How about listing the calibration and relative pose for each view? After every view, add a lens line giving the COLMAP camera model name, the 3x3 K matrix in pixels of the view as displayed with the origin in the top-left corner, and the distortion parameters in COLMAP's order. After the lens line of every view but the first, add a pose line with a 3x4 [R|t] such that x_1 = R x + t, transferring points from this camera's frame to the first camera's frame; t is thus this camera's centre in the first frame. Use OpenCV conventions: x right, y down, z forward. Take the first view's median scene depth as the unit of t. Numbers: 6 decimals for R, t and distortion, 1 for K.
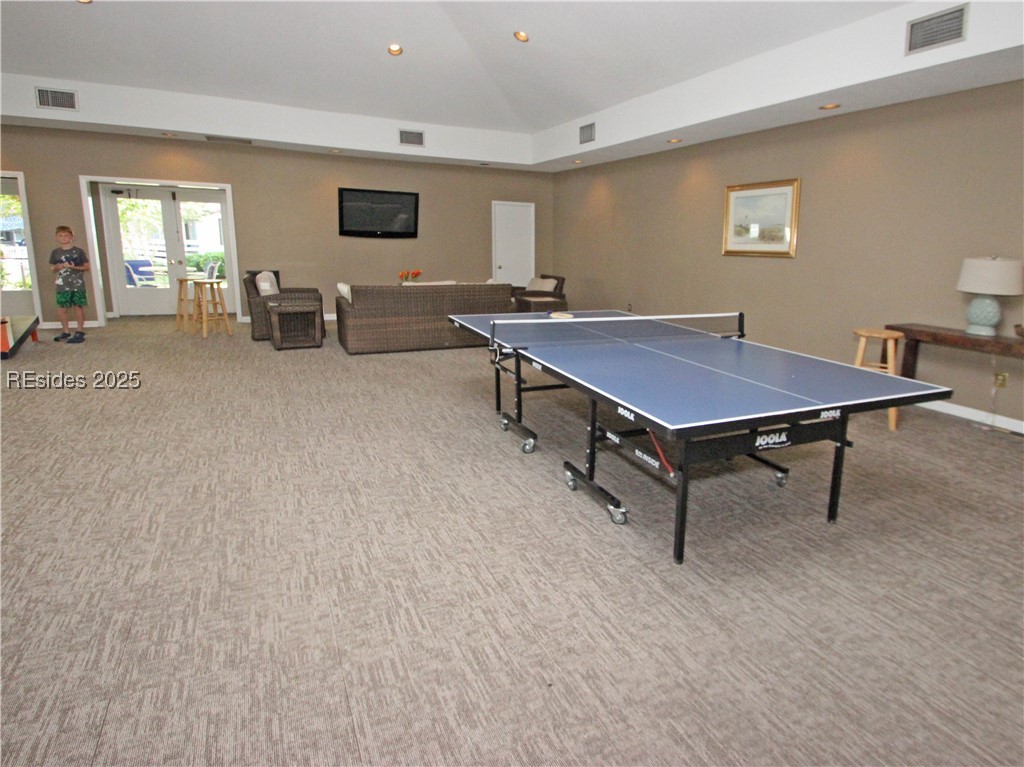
lens RADIAL K [[560.8, 0, 513.1], [0, 560.8, 384.0], [0, 0, 1]] dist [-0.006580, -0.000525]
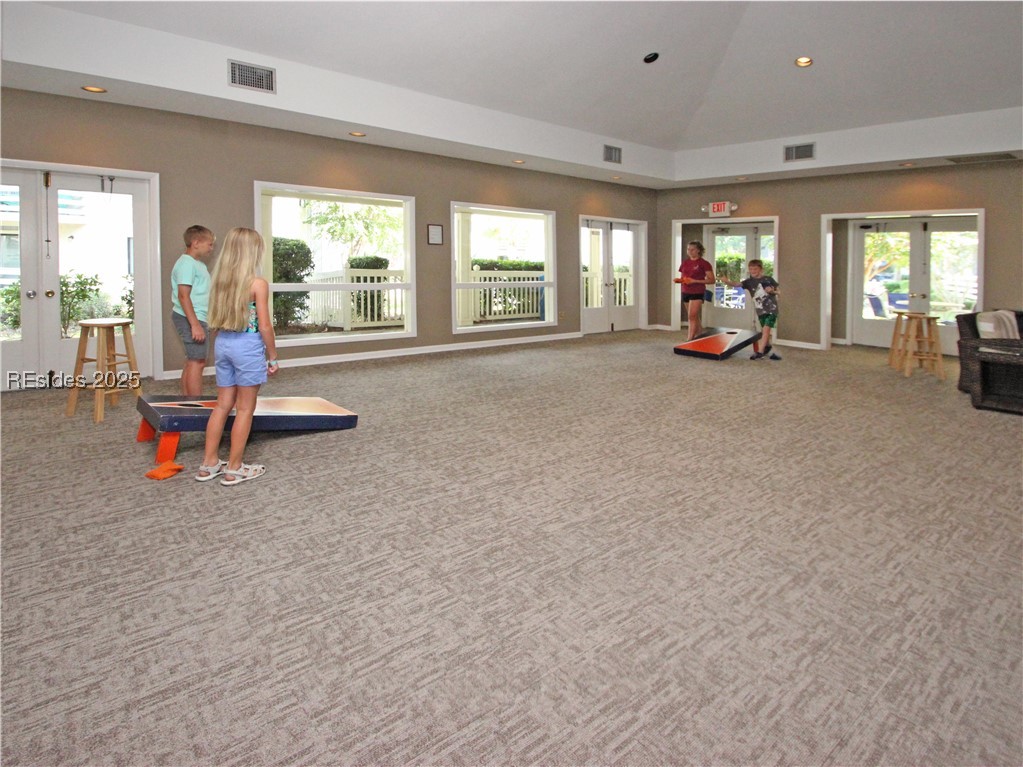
lens RADIAL K [[513.8, 0, 512.0], [0, 513.8, 382.5], [0, 0, 1]] dist [0.001596, -0.002602]
pose [[0.254637, 0.199898, -0.946151, 0.248665], [-0.246252, 0.959552, 0.136456, -0.075453], [0.935158, 0.198245, 0.293563, 0.371608]]
